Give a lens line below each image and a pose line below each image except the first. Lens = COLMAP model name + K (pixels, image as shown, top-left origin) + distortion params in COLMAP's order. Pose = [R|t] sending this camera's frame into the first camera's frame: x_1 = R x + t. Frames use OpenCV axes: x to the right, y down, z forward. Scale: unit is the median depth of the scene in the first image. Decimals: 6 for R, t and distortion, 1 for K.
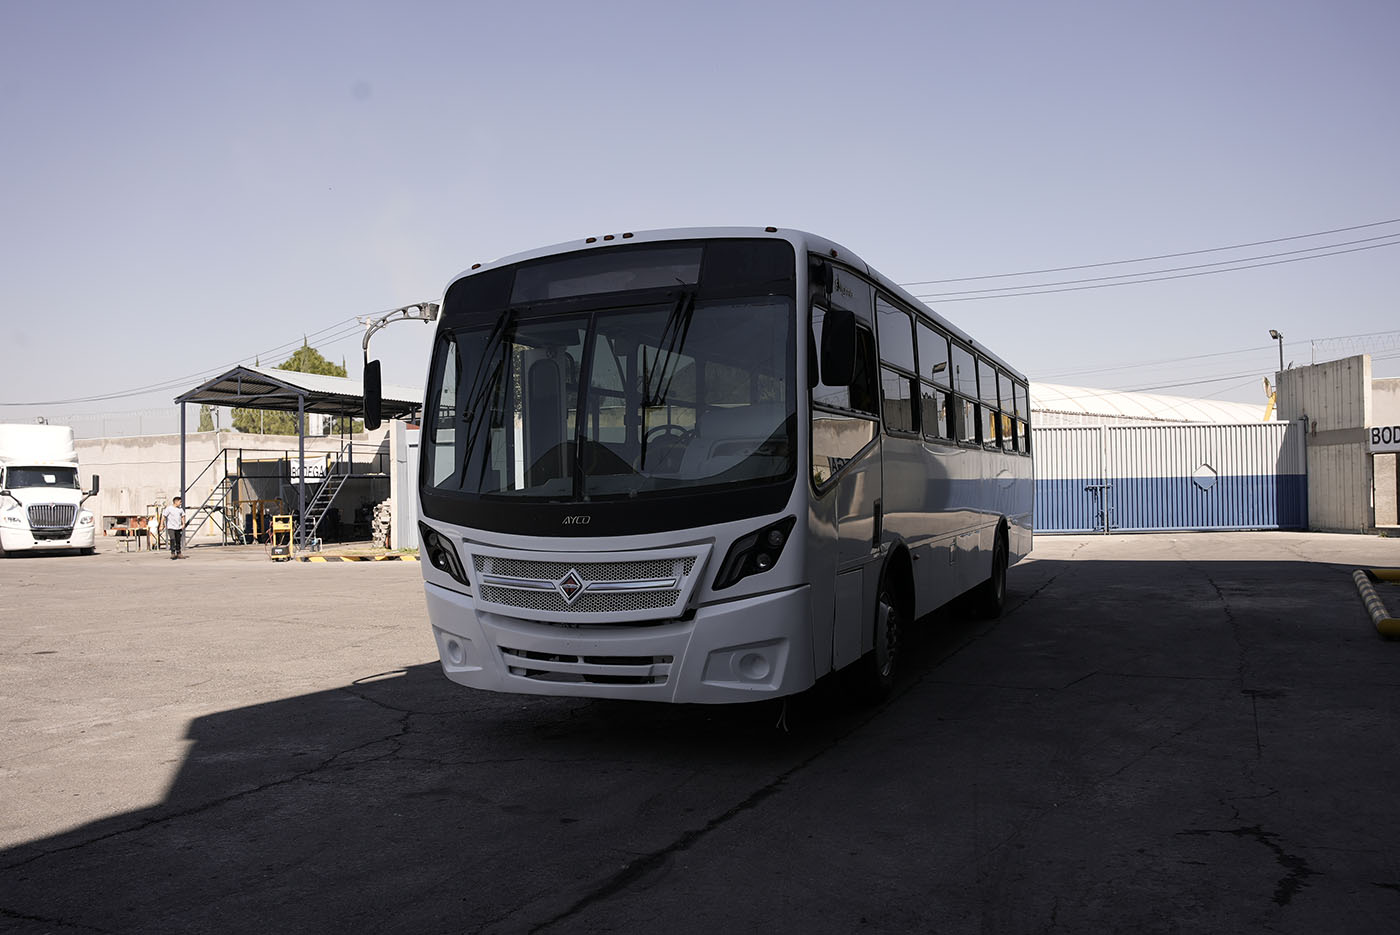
lens RADIAL K [[1111.9, 0, 705.8], [0, 1111.9, 470.4], [0, 0, 1]] dist [-0.050647, 0.020671]
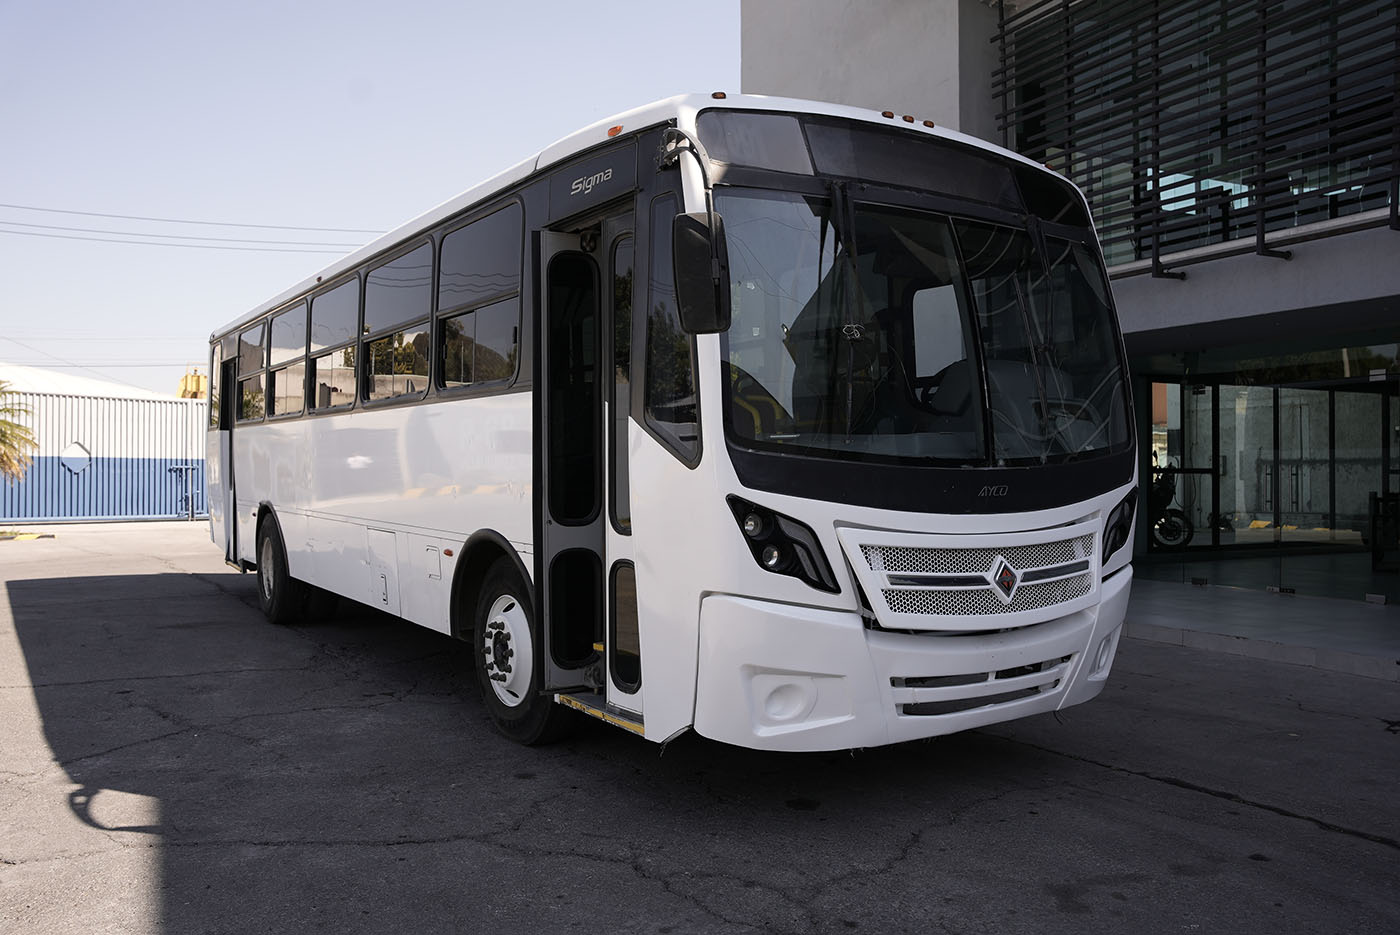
lens RADIAL K [[1111.9, 0, 713.5], [0, 1111.9, 476.6], [0, 0, 1]] dist [-0.050647, 0.020671]
pose [[0.546309, 0.013375, 0.837477, -0.801004], [-0.028307, 0.999596, 0.002501, 0.036302], [-0.837105, -0.025072, 0.546467, 0.709787]]
